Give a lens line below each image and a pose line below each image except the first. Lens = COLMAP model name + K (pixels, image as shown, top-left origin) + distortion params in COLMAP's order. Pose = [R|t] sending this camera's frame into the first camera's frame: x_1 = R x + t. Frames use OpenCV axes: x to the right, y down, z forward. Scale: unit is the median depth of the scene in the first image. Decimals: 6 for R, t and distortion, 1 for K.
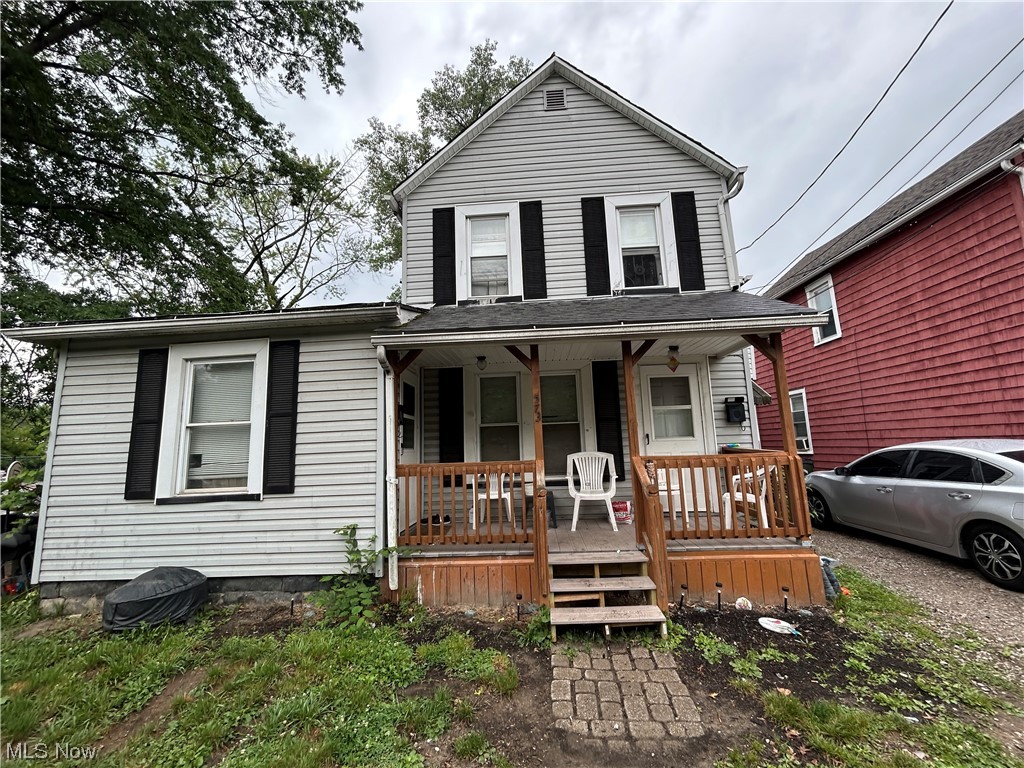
lens RADIAL K [[412.0, 0, 513.2], [0, 412.0, 383.6], [0, 0, 1]] dist [0.000694, -0.000228]
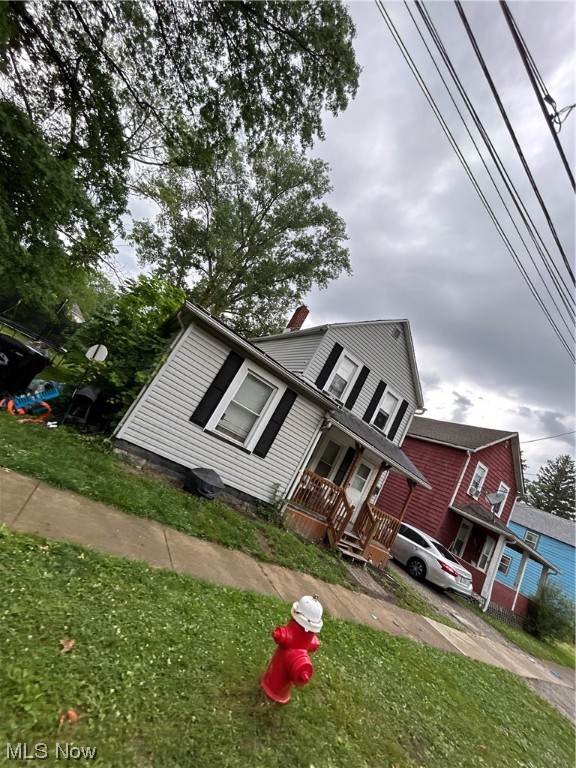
lens RADIAL K [[309.0, 0, 287.3], [0, 309.0, 385.5], [0, 0, 1]] dist [0.000694, -0.000228]
pose [[0.694146, 0.536082, 0.480394, -1.382640], [-0.568129, 0.817815, -0.091697, 0.034449], [-0.442030, -0.209274, 0.872246, -0.355027]]
